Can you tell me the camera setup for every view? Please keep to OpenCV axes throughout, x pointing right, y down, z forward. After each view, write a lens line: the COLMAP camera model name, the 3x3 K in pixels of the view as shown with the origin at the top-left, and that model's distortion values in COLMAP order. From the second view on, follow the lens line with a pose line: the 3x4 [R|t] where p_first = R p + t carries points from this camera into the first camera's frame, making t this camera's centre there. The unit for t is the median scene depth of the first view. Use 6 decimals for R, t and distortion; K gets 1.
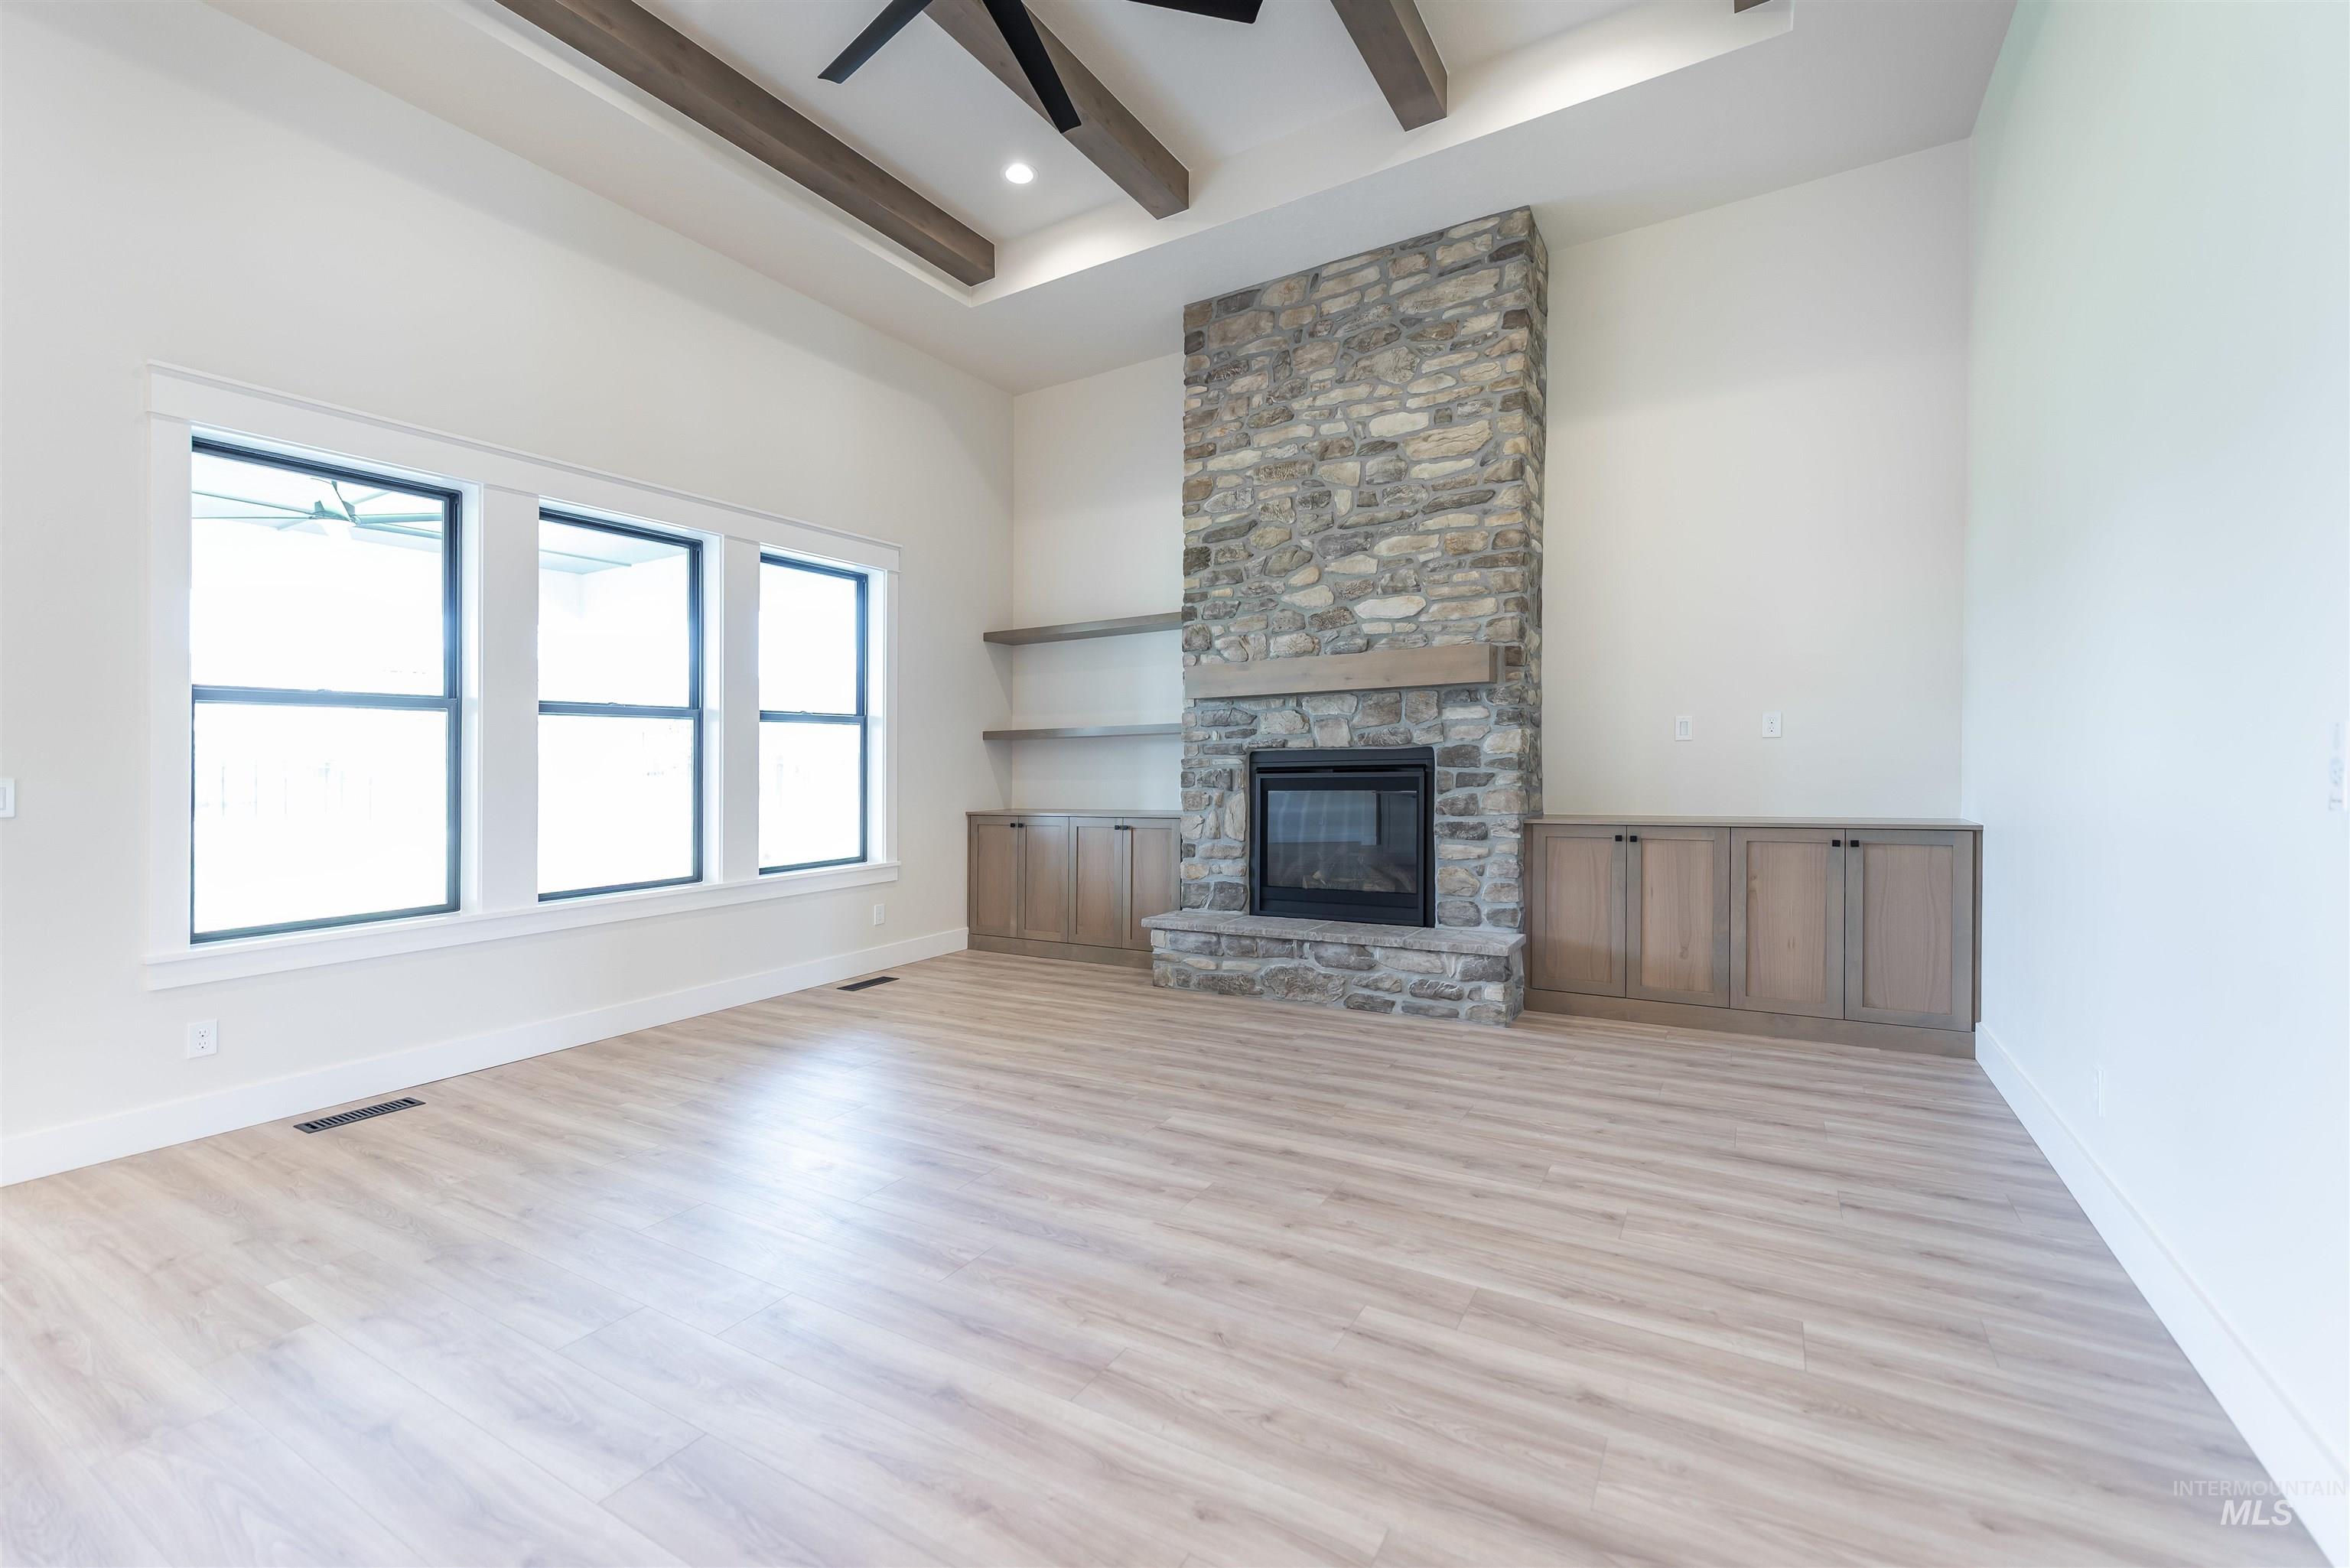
lens RADIAL K [[987.4, 0, 1175.0], [0, 987.4, 784.0], [0, 0, 1]] dist [0.000034, 0.000000]
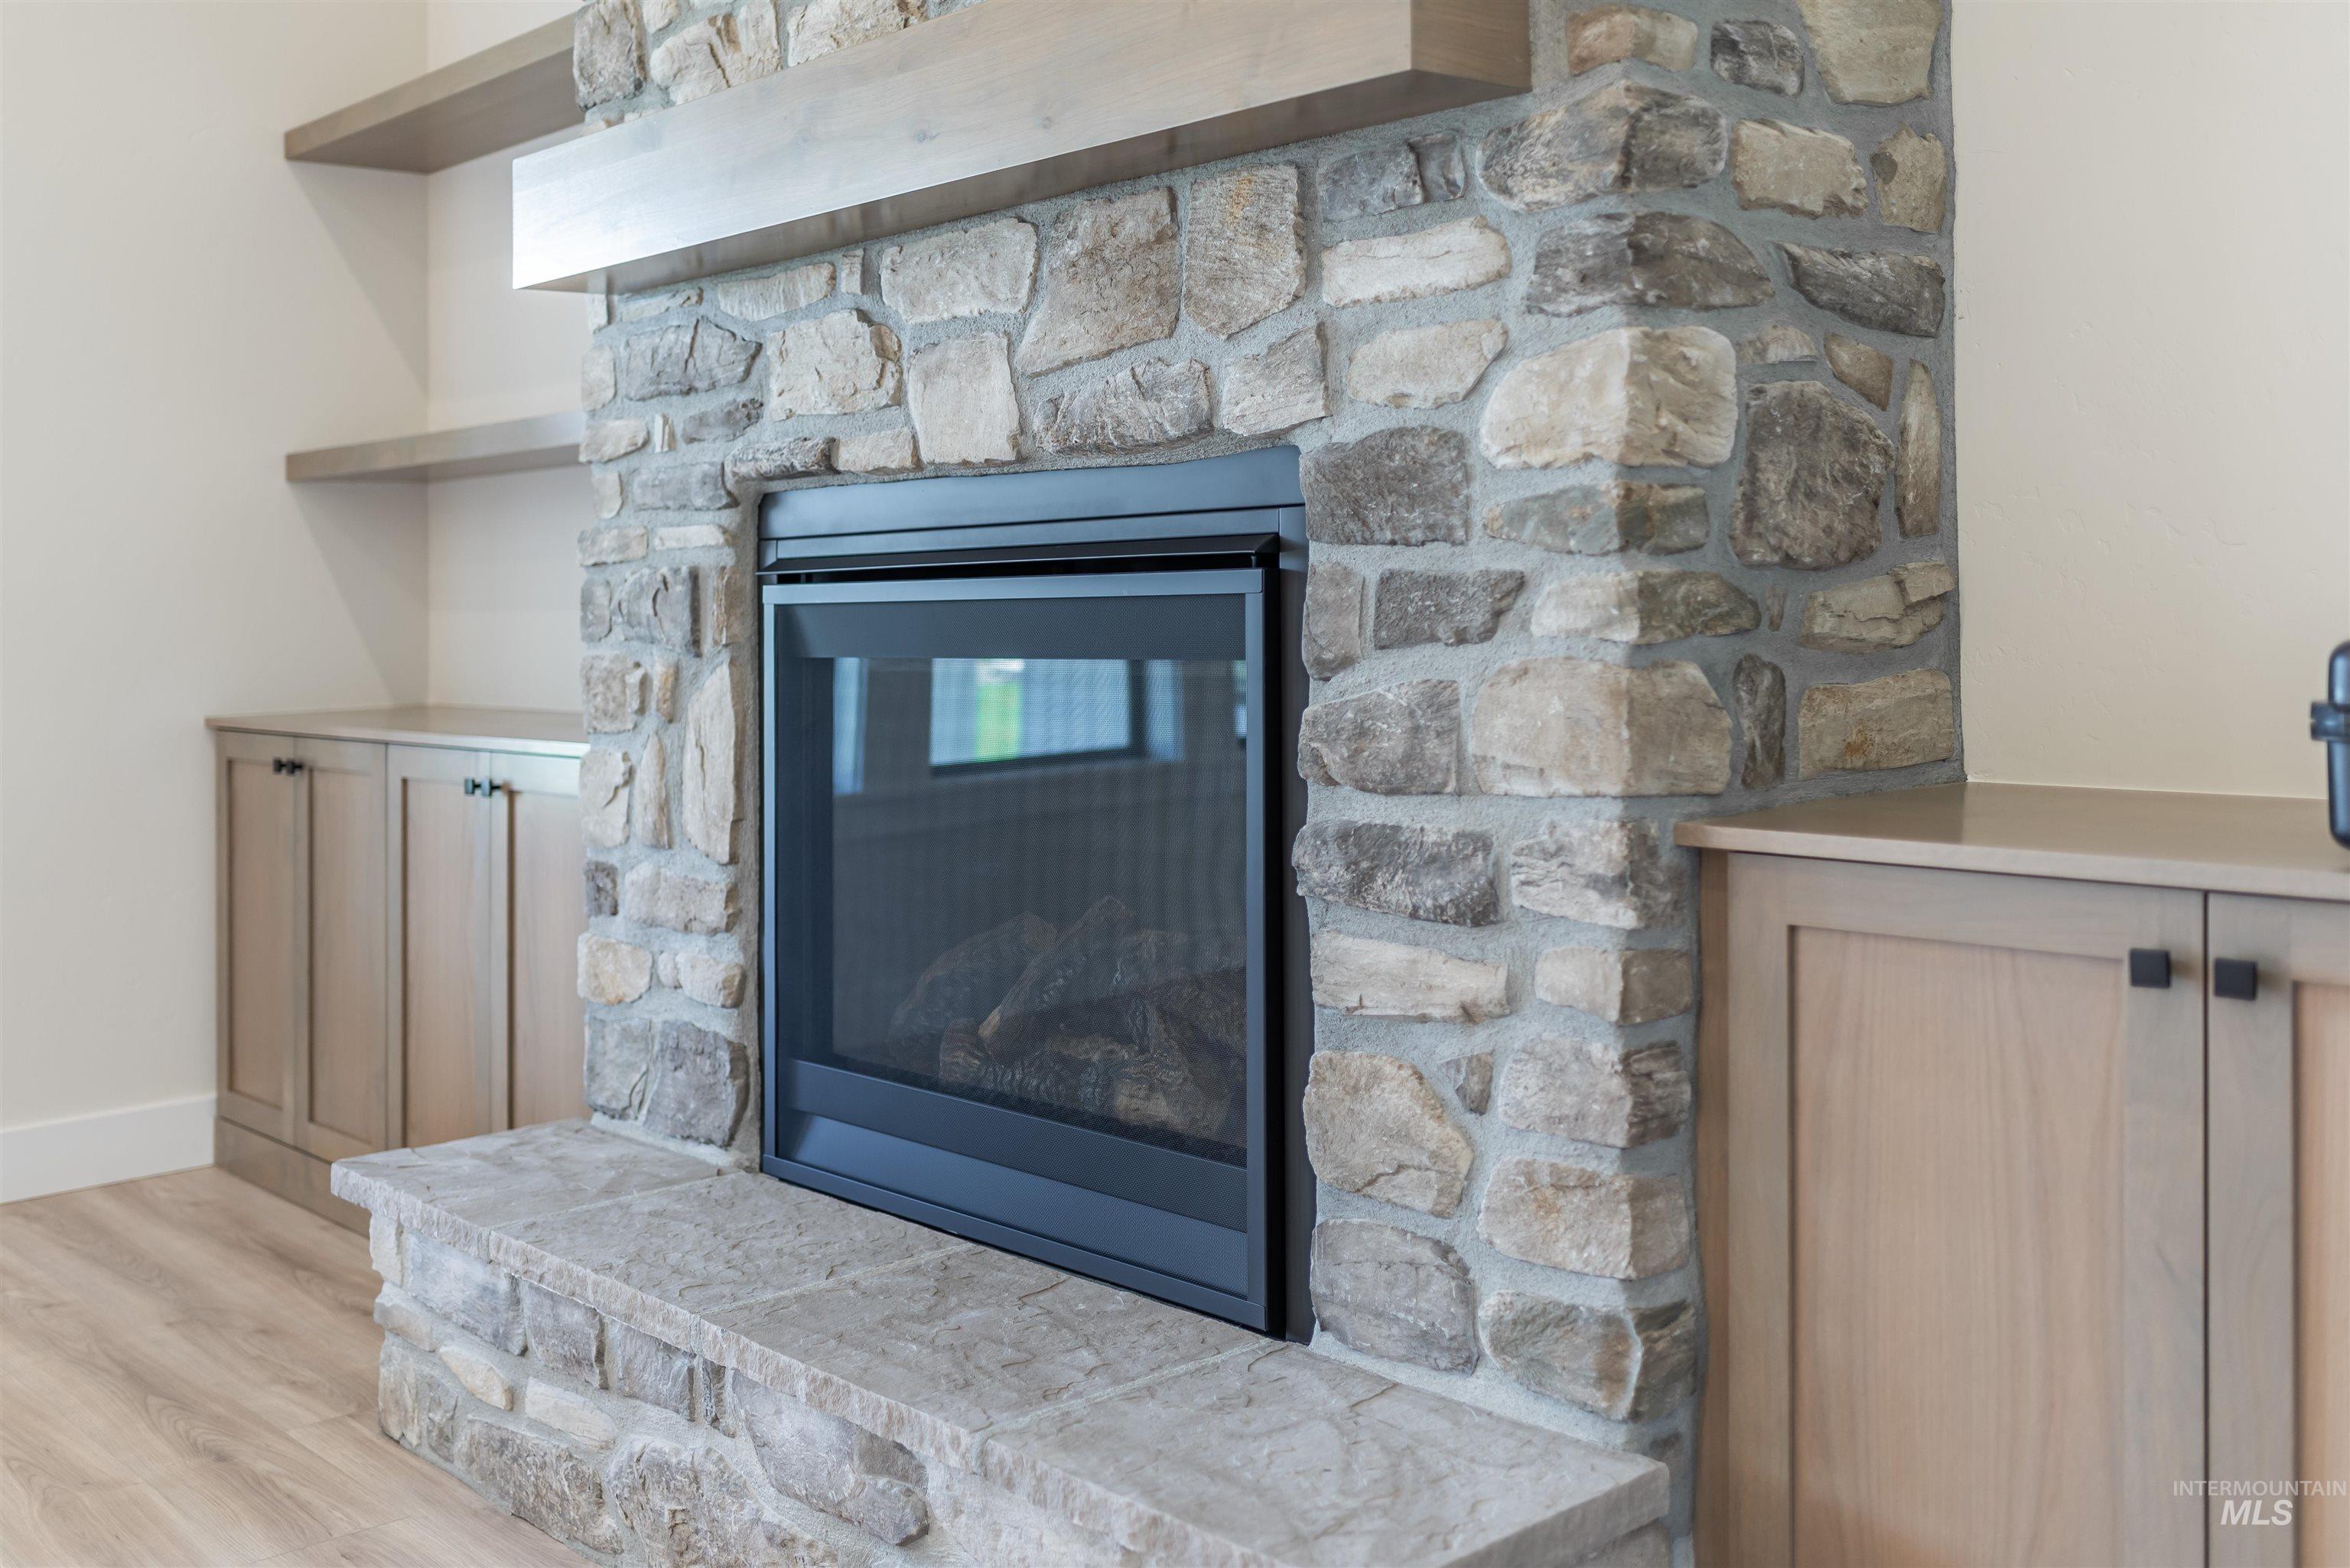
lens RADIAL K [[2308.5, 0, 1171.1], [0, 2308.5, 616.0], [0, 0, 1]] dist [-0.001978, 0.001113]
pose [[0.953922, -0.002547, -0.300044, 0.359960], [0.002875, 0.999996, 0.000652, -0.003154], [0.300041, -0.001485, 0.953925, 0.518781]]
